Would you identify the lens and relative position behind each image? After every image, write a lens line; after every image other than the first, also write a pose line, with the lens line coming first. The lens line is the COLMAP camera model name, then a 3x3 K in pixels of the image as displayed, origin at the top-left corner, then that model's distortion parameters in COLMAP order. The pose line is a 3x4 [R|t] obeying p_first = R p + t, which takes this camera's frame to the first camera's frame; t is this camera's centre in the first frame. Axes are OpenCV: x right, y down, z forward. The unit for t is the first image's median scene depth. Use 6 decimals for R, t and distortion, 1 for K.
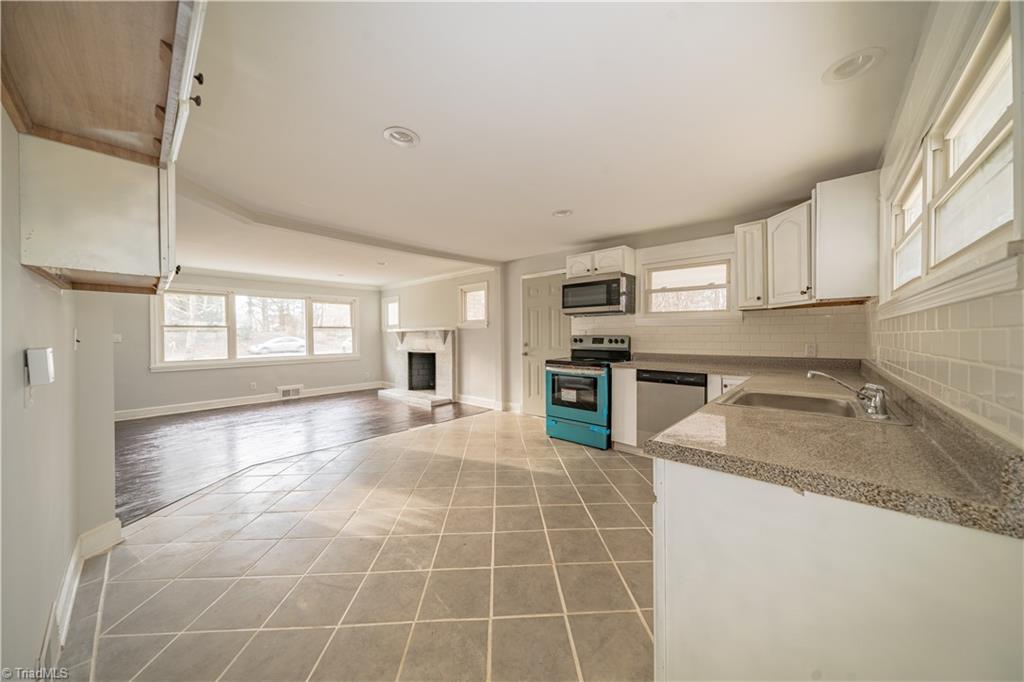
lens RADIAL K [[347.0, 0, 508.9], [0, 347.0, 337.8], [0, 0, 1]] dist [0.007678, -0.000038]
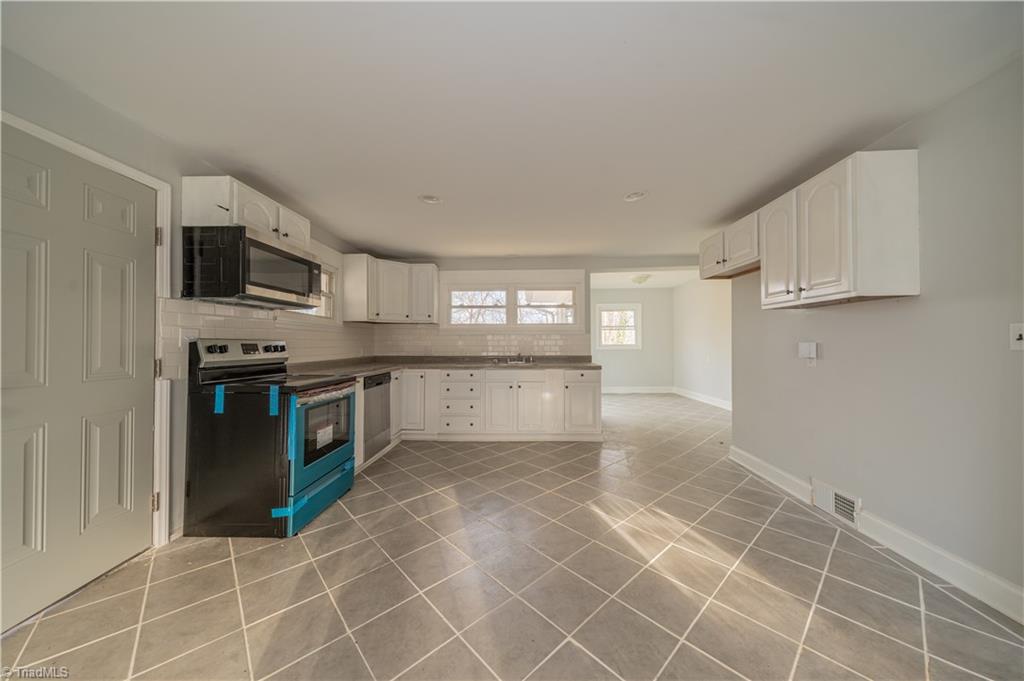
lens RADIAL K [[347.0, 0, 519.7], [0, 347.0, 341.0], [0, 0, 1]] dist [0.007678, -0.000038]
pose [[-0.655923, 0.010768, 0.754751, -0.312811], [0.011609, 0.999924, -0.004177, 0.002650], [-0.754739, 0.006022, -0.655998, 0.687350]]
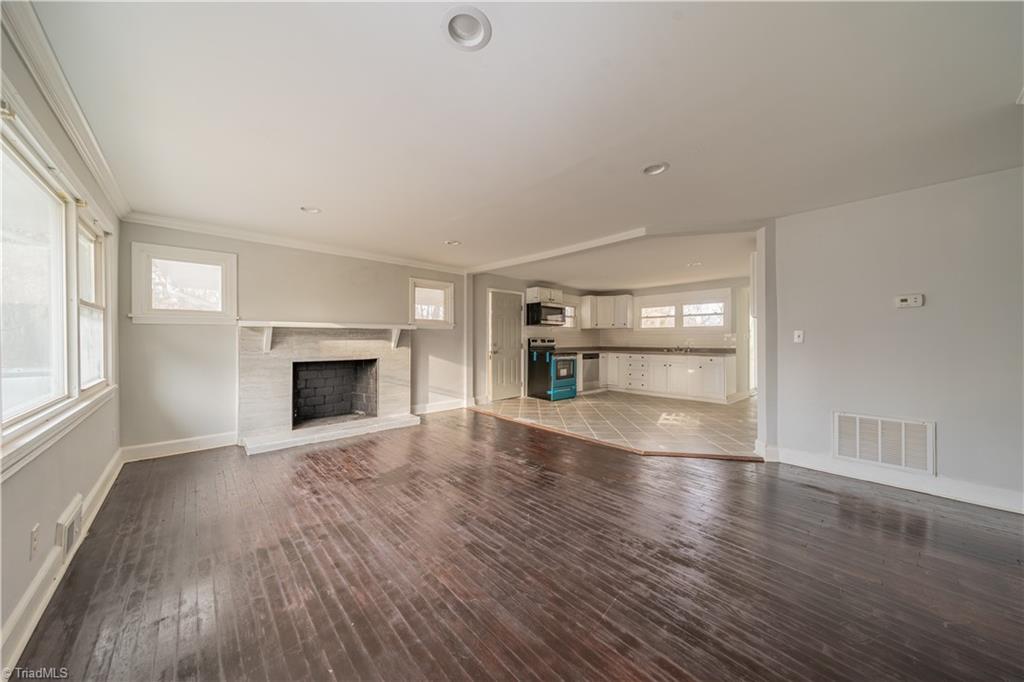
lens RADIAL K [[347.0, 0, 513.4], [0, 347.0, 340.2], [0, 0, 1]] dist [0.007678, -0.000038]
pose [[0.079102, 0.007349, 0.996839, -0.934045], [0.006706, 0.999946, -0.007904, 0.011517], [-0.996844, 0.007310, 0.079048, 0.667185]]
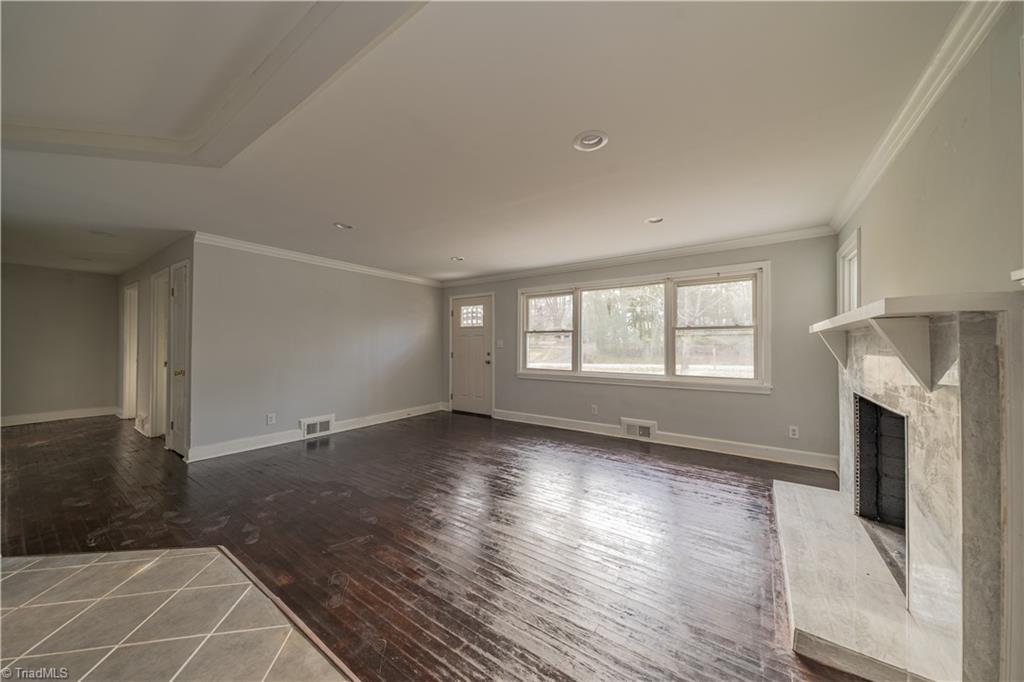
lens RADIAL K [[347.0, 0, 511.5], [0, 347.0, 341.6], [0, 0, 1]] dist [0.007678, -0.000038]
pose [[0.134717, -0.001017, -0.990884, -0.018781], [-0.015205, 0.999880, -0.003093, -0.002309], [0.990767, 0.015483, 0.134685, 0.723700]]
